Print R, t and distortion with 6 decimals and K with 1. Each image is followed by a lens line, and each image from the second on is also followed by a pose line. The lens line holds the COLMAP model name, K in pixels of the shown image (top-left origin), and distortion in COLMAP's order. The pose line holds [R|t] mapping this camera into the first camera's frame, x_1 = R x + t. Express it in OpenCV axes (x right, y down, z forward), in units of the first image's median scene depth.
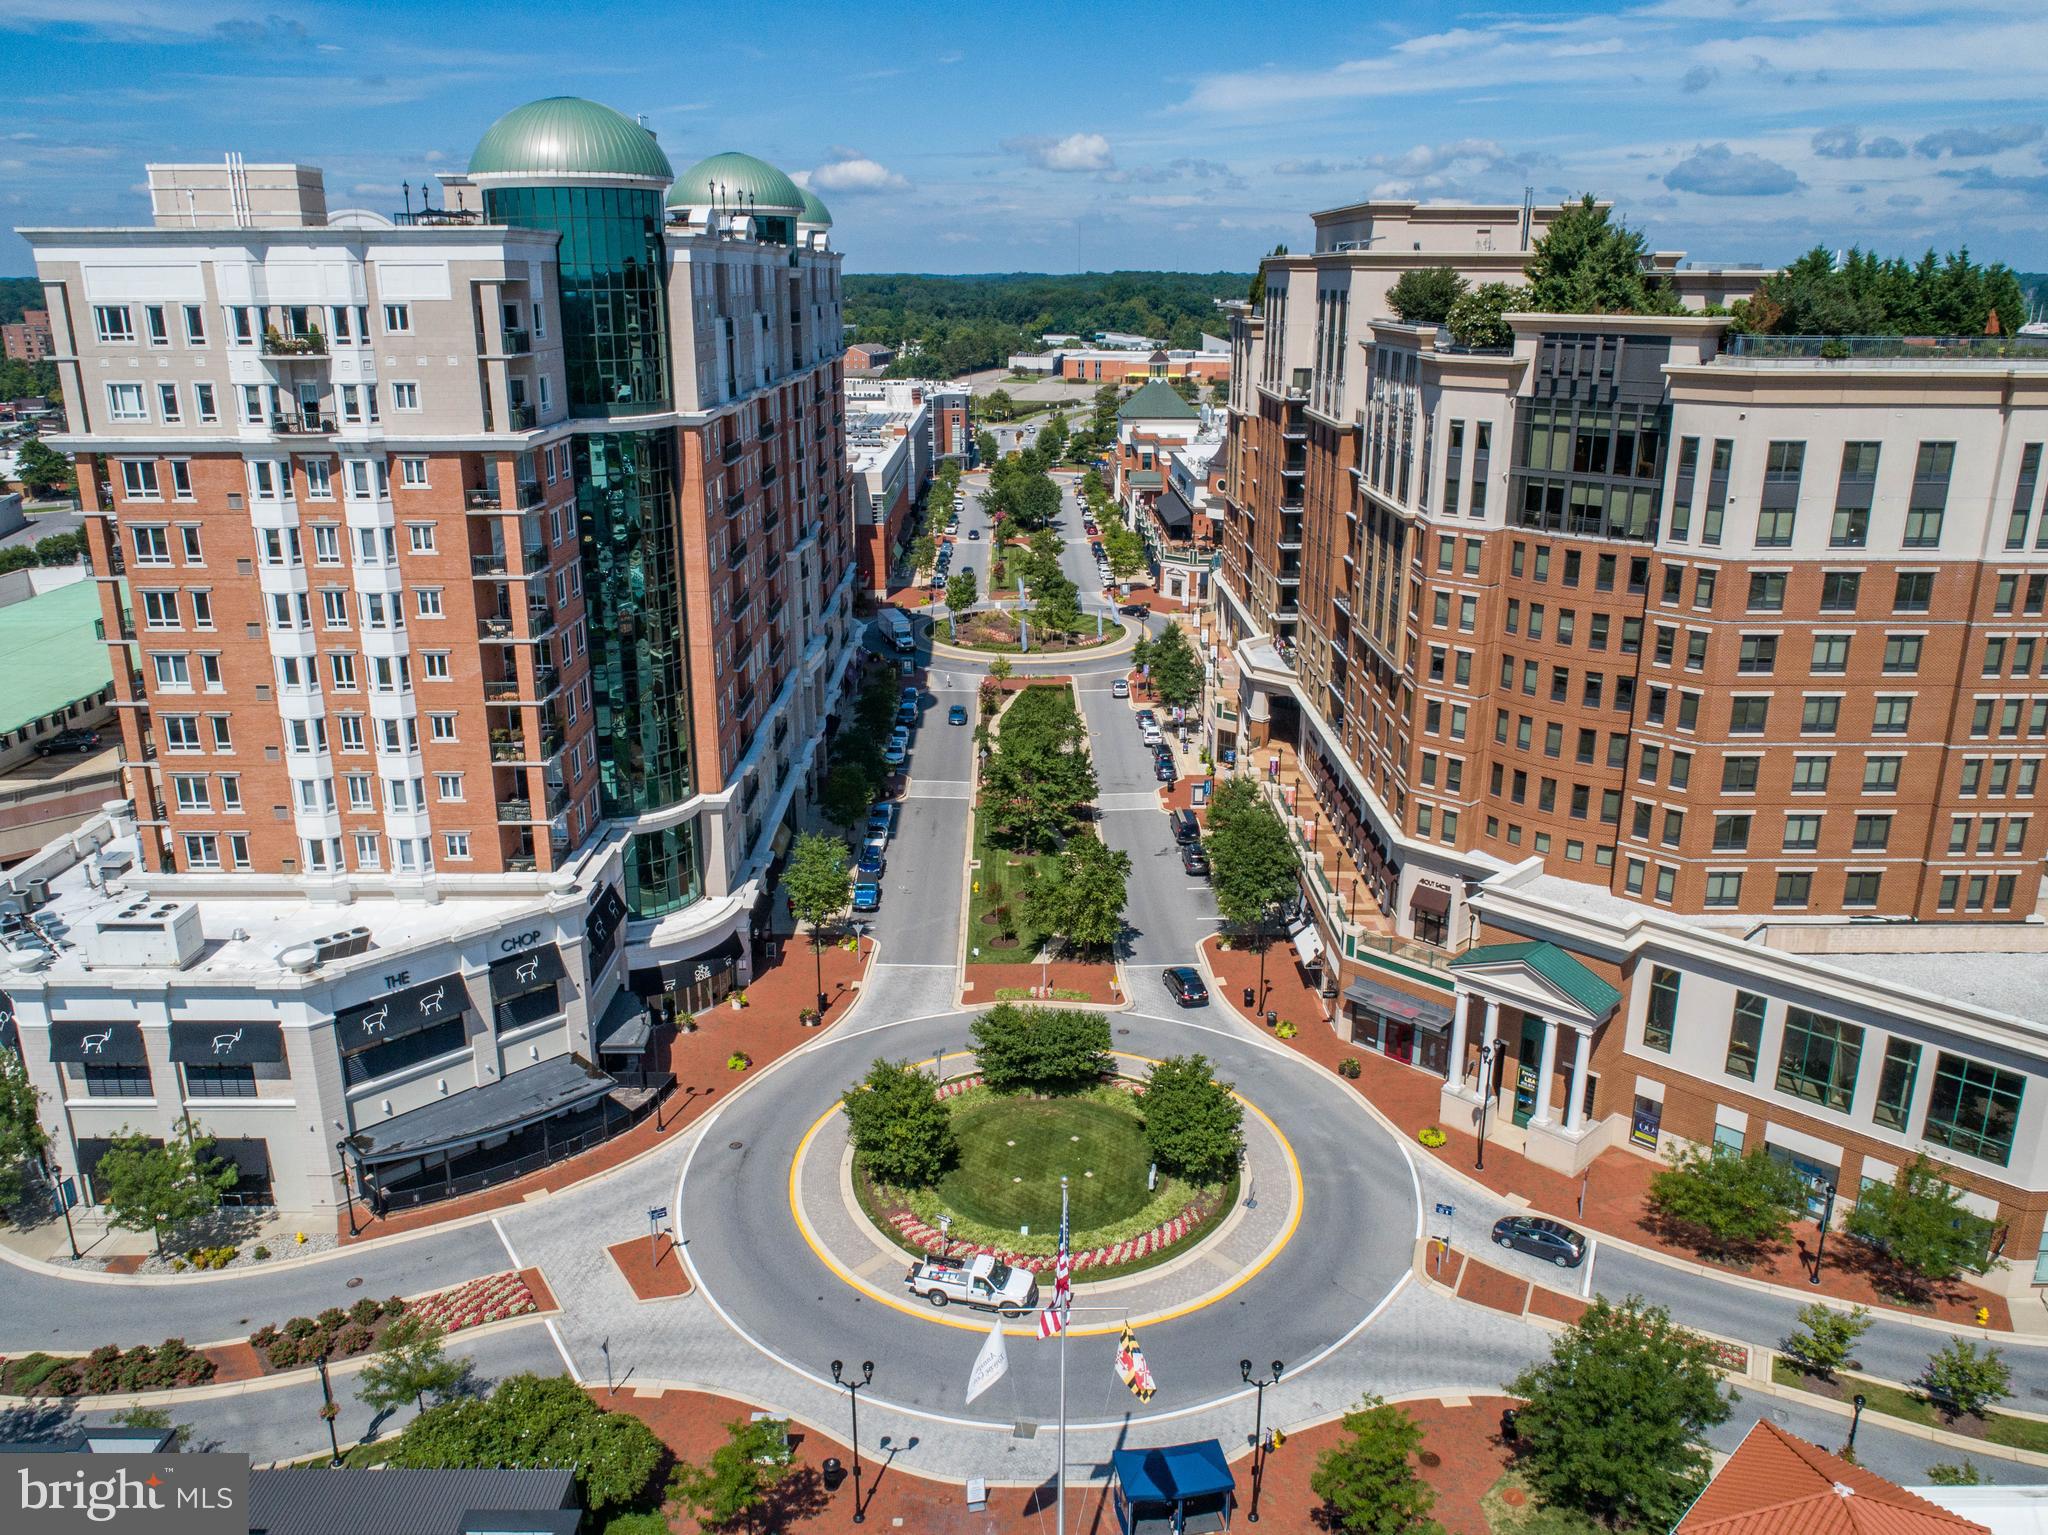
lens RADIAL K [[1530.8, 0, 1024.0], [0, 1530.8, 767.5], [0, 0, 1]] dist [-0.004509, 0.003029]
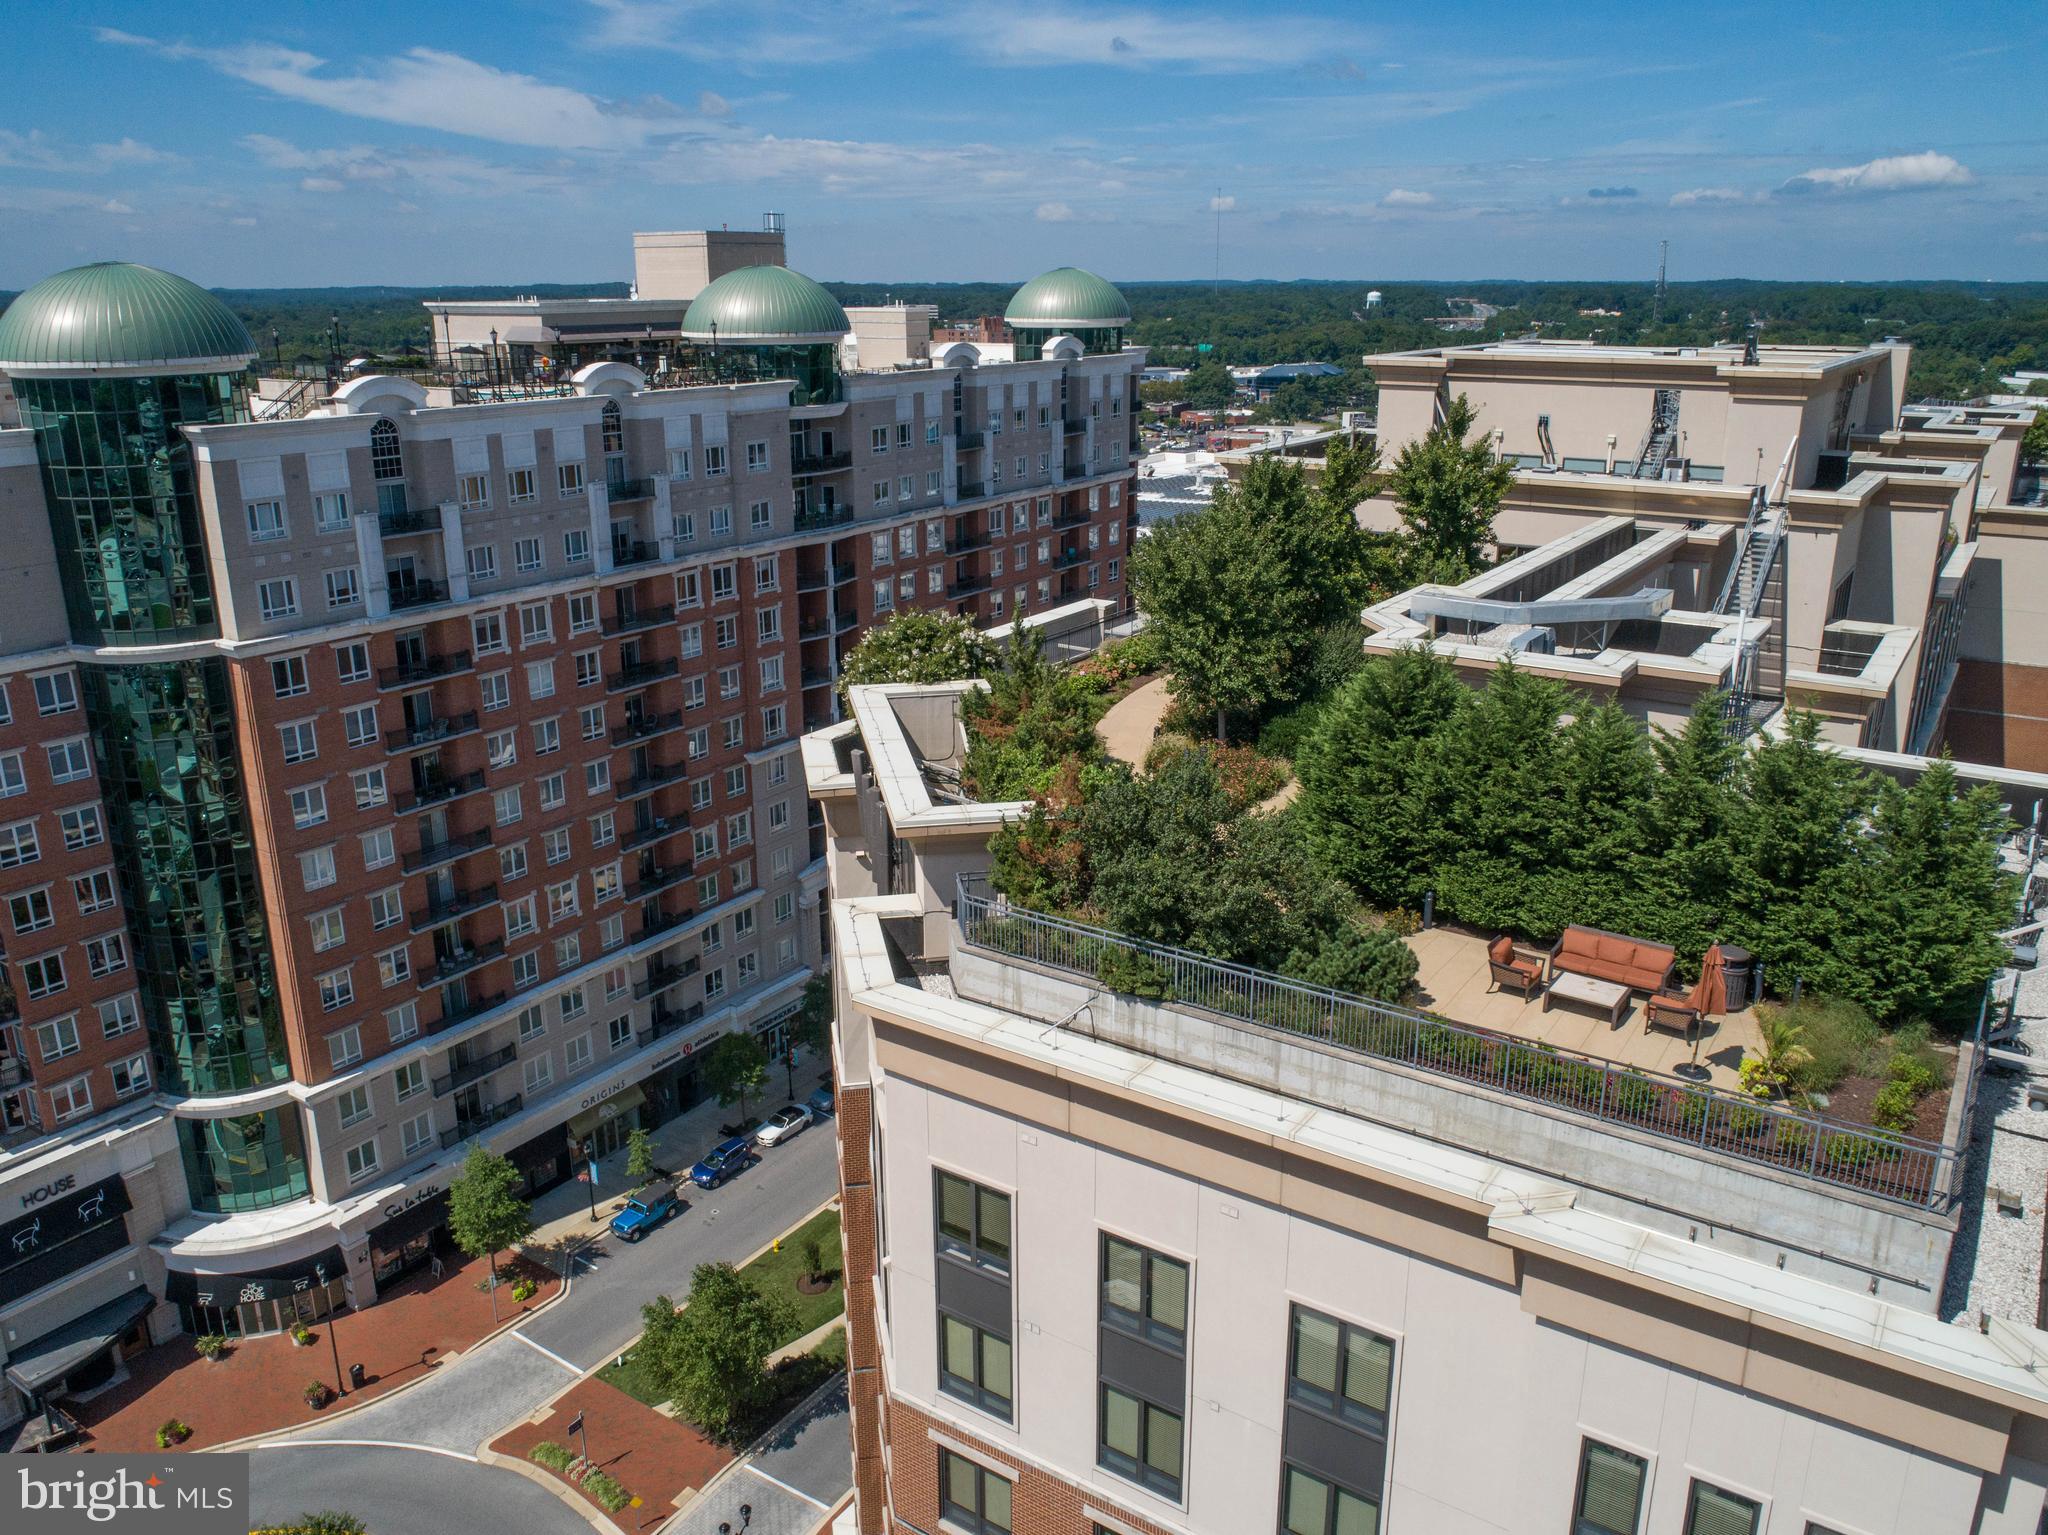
lens RADIAL K [[1530.8, 0, 1024.0], [0, 1530.8, 767.5], [0, 0, 1]] dist [-0.004509, 0.003029]
pose [[0.822870, 0.167830, -0.542880, 0.638582], [-0.169946, 0.984346, 0.046714, -0.305350], [0.542221, 0.053821, 0.838510, 0.614758]]
